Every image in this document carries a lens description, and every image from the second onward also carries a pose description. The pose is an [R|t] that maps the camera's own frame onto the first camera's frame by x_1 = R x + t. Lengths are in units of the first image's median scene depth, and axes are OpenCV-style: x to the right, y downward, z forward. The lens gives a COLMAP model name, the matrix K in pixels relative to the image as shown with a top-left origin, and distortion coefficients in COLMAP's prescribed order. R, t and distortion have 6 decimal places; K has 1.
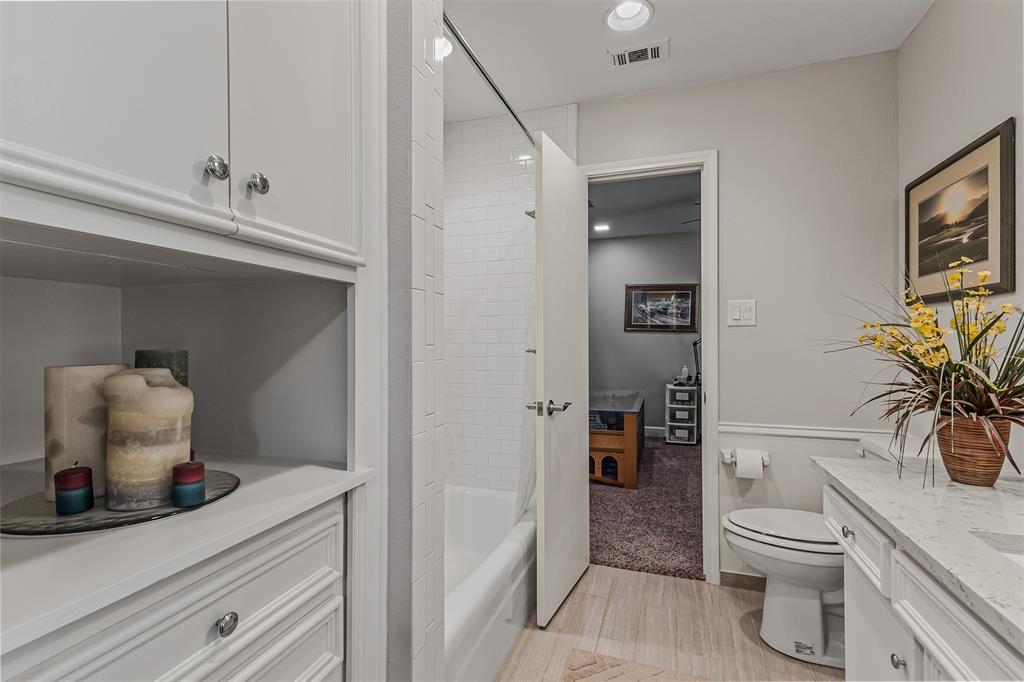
lens RADIAL K [[478.2, 0, 511.4], [0, 478.2, 340.3], [0, 0, 1]] dist [0.026204, 0.000581]
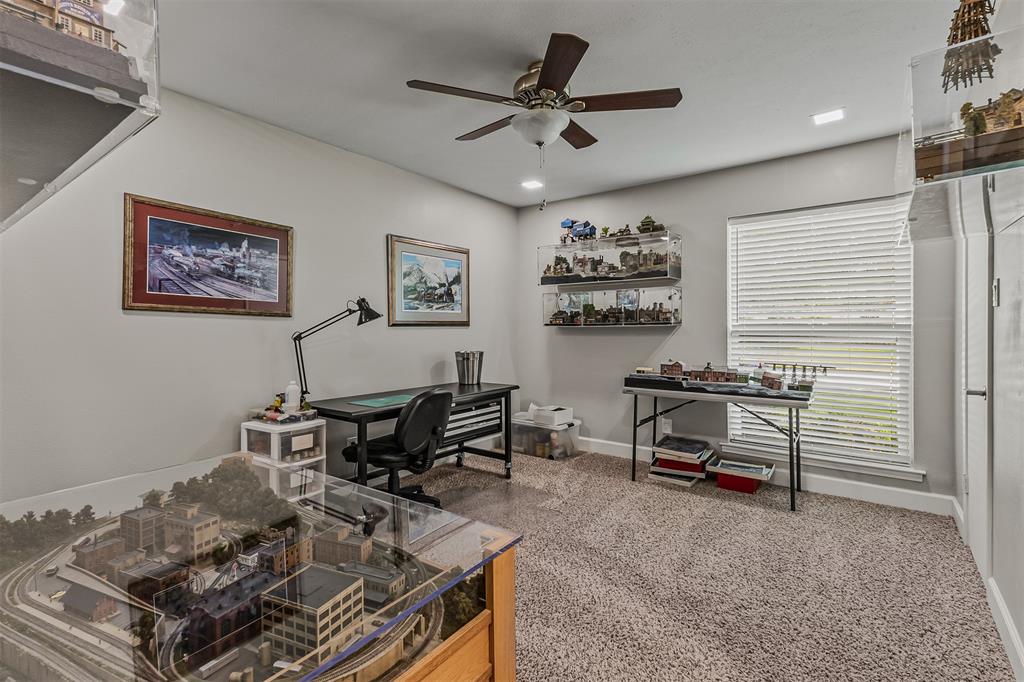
lens RADIAL K [[478.2, 0, 510.8], [0, 478.2, 336.8], [0, 0, 1]] dist [0.026204, 0.000581]
pose [[0.309904, -0.017930, 0.950599, -0.051742], [0.003507, 0.999837, 0.017716, -0.002735], [-0.950762, -0.002157, 0.309916, 0.583309]]
